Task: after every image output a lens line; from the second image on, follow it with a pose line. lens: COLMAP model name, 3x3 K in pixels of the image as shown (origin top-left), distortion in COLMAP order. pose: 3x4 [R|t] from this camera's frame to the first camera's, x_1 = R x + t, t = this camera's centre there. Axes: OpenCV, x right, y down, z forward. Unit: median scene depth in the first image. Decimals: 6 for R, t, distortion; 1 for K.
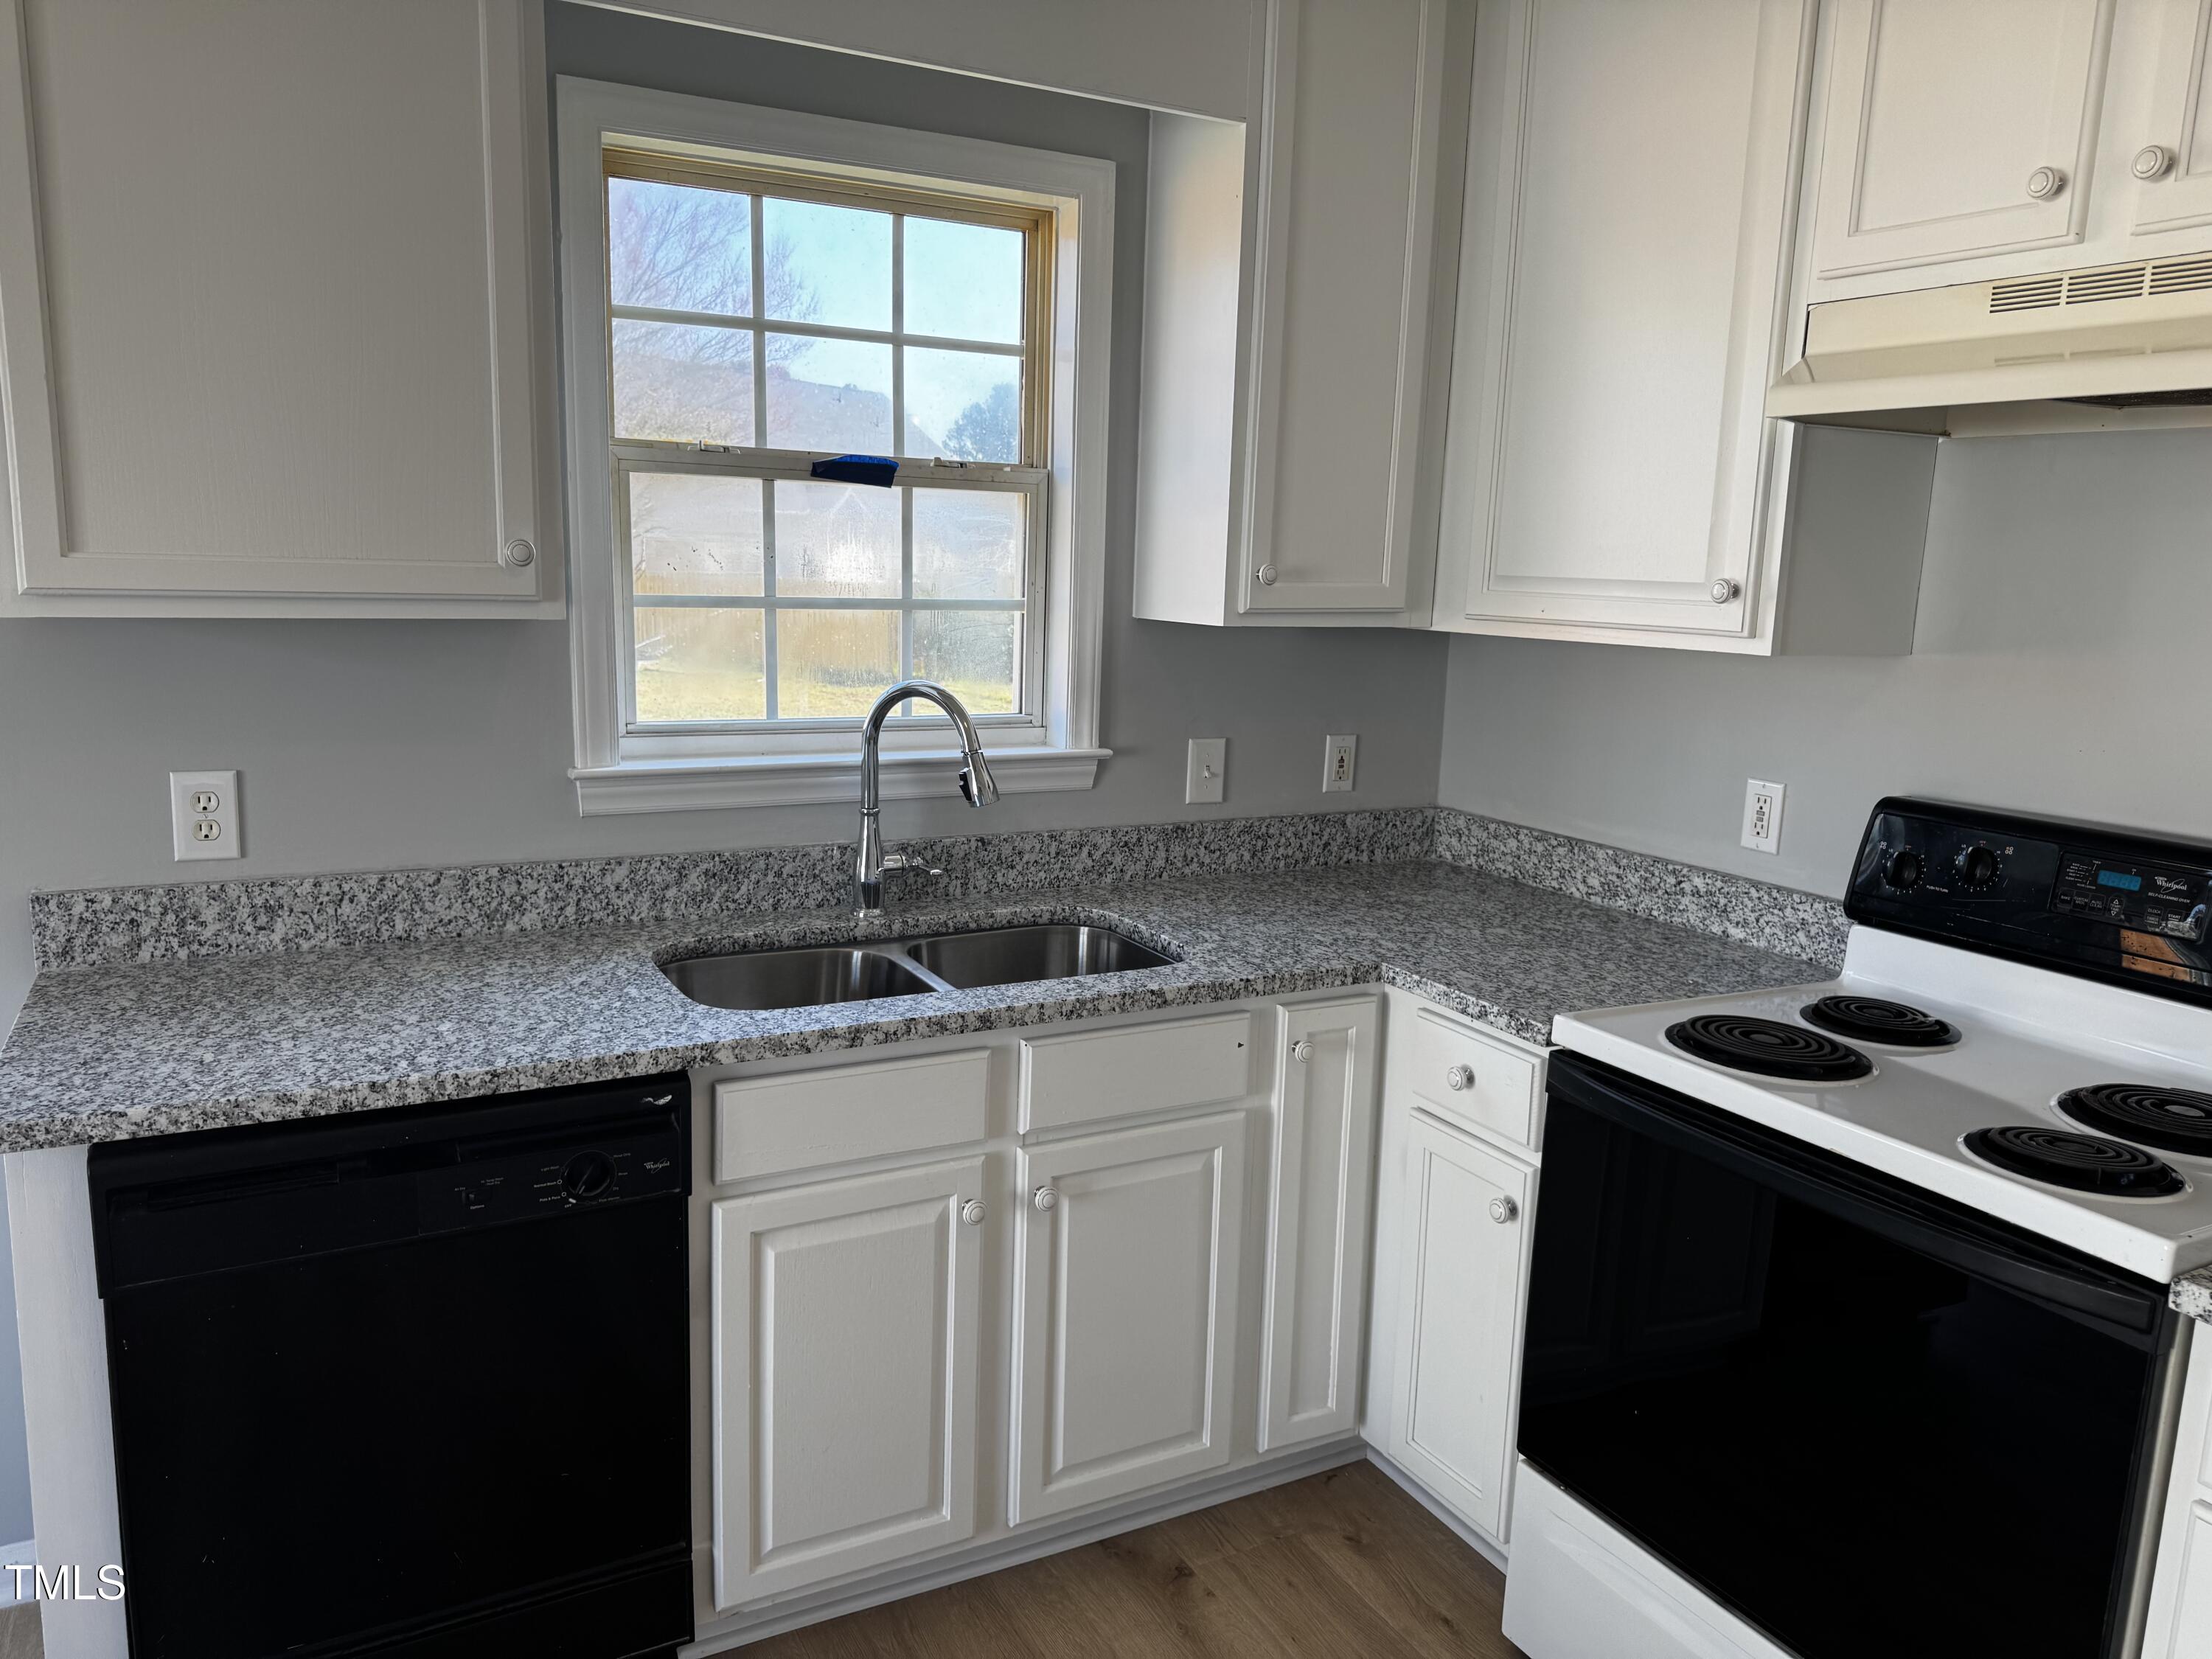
lens RADIAL K [[1566.3, 0, 1094.6], [0, 1566.3, 803.1], [0, 0, 1]] dist [0.135250, -0.183233]
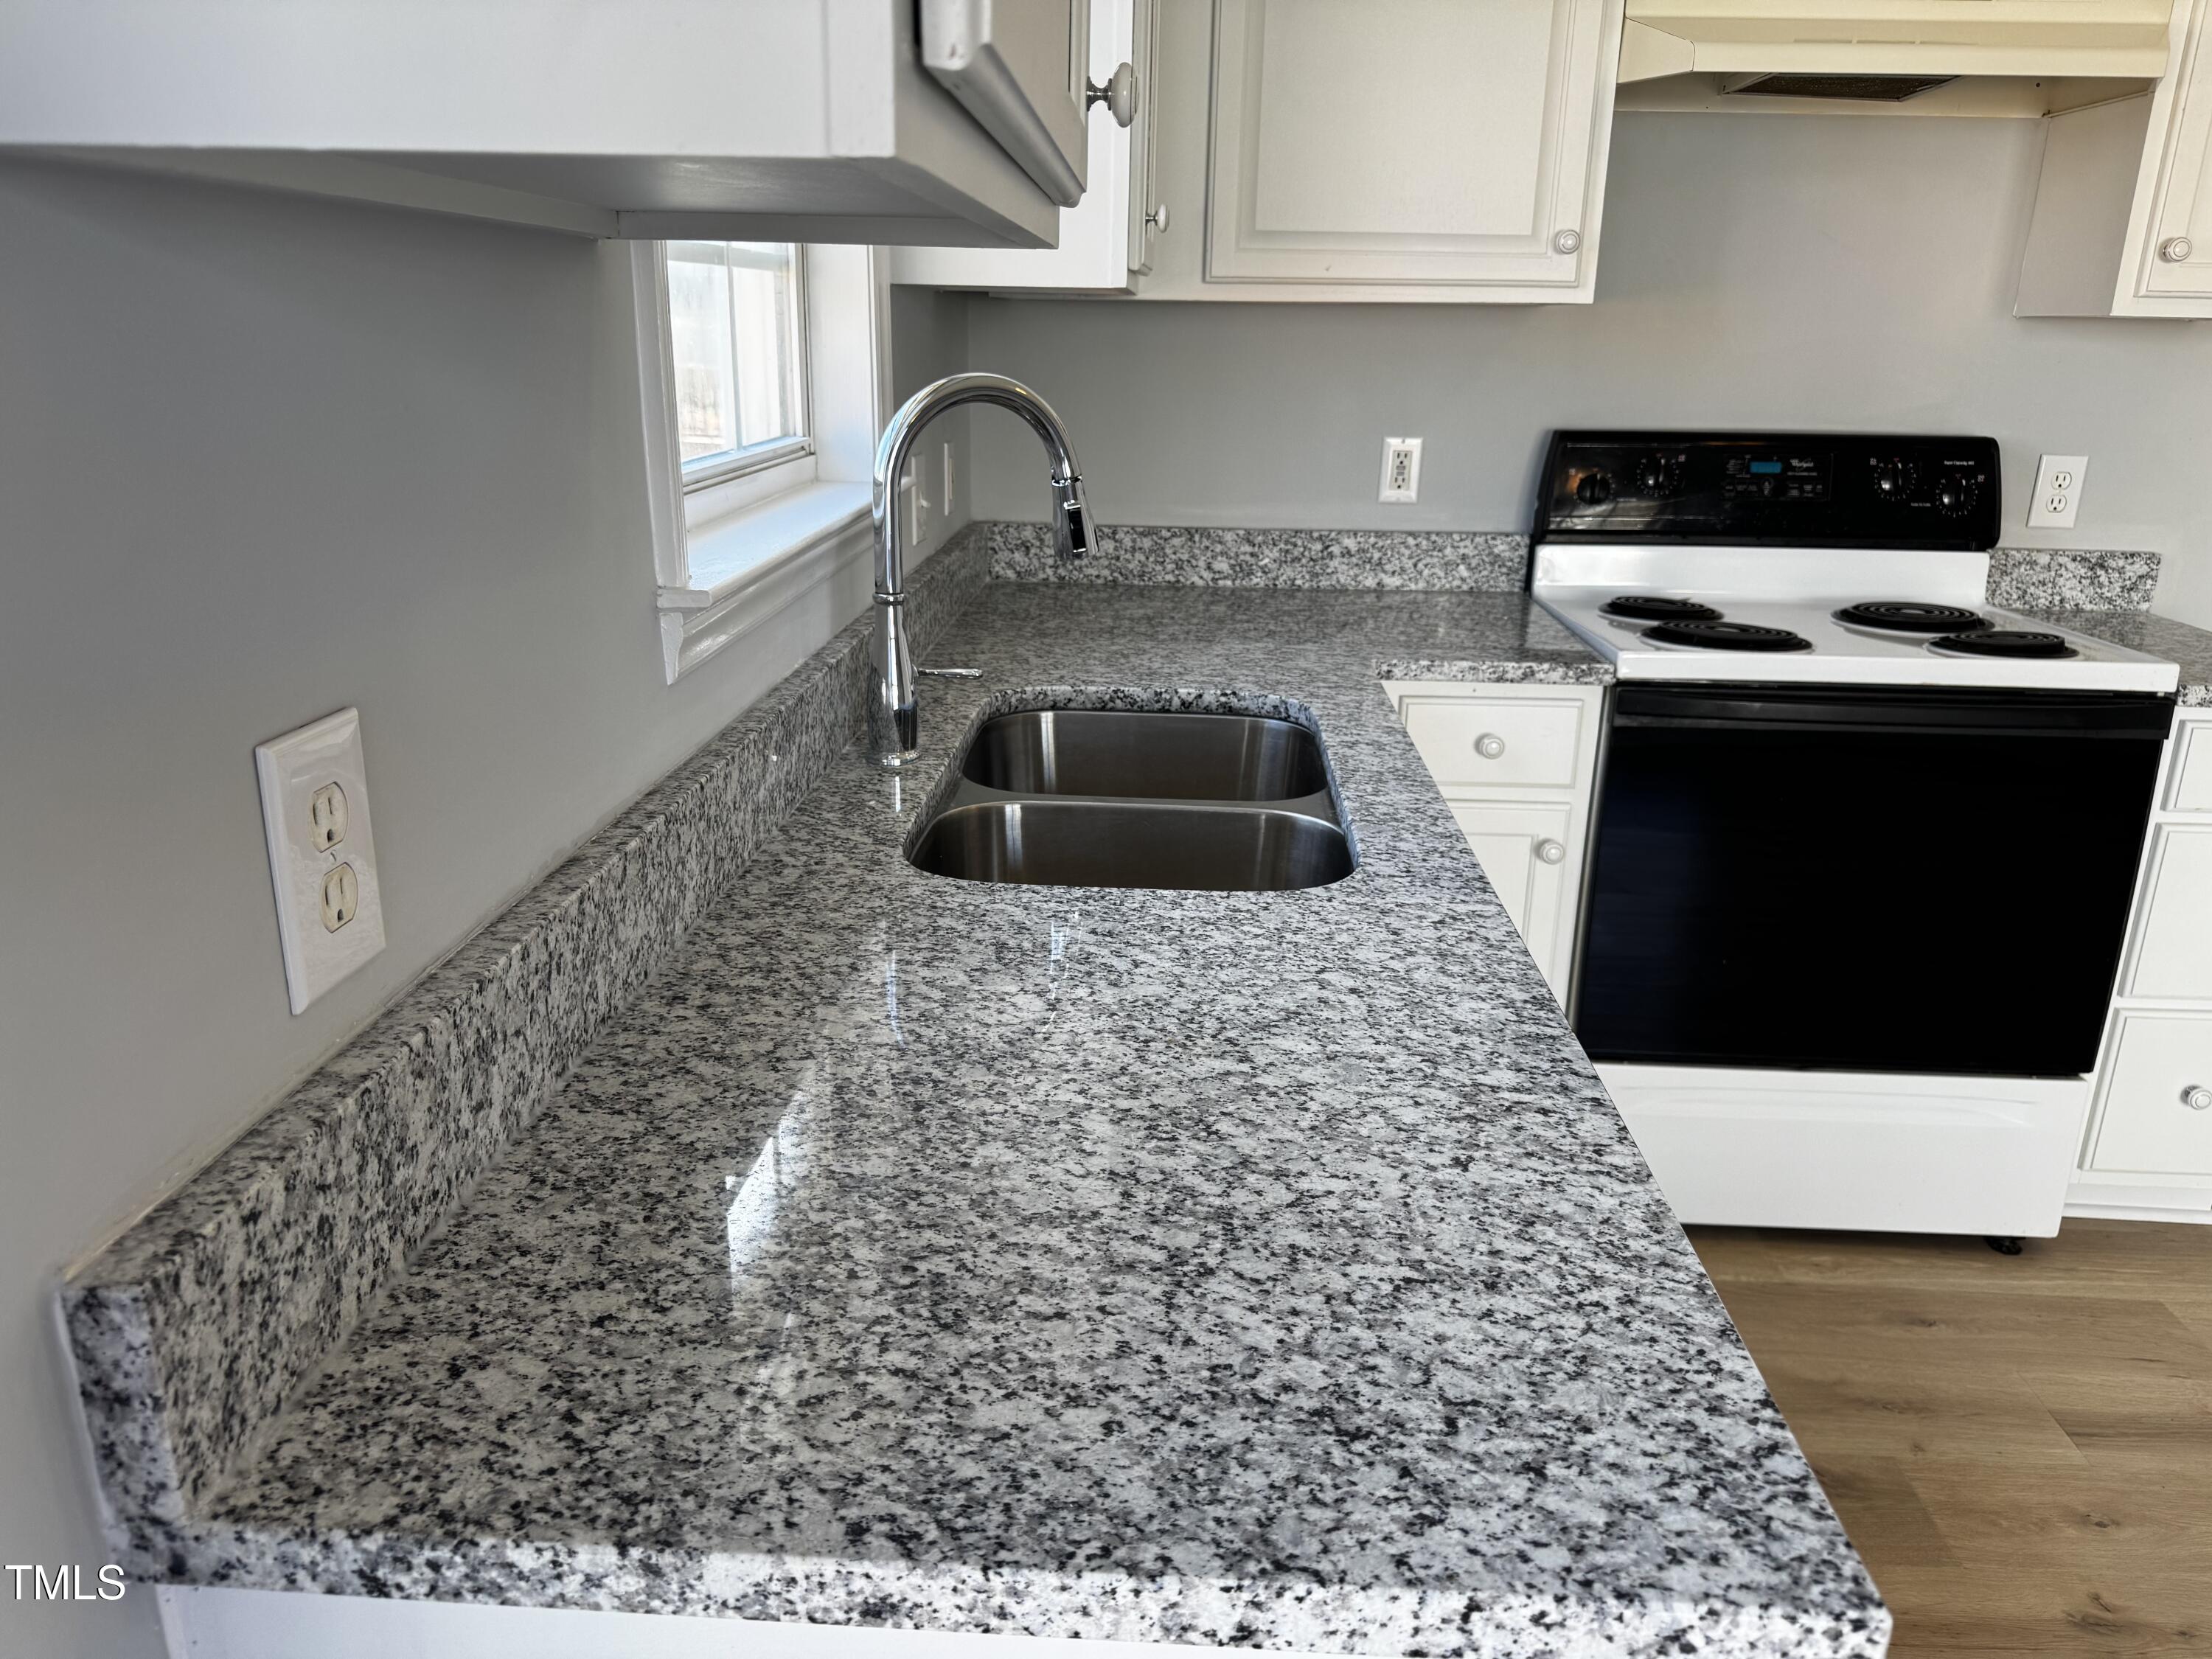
lens RADIAL K [[1547.9, 0, 1106.0], [0, 1547.9, 829.5], [0, 0, 1]] dist [0.087608, -0.086417]
pose [[0.508833, -0.279678, 0.814168, -0.684548], [0.134062, 0.959960, 0.245974, -0.050094], [-0.850362, -0.016011, 0.525954, 0.648142]]
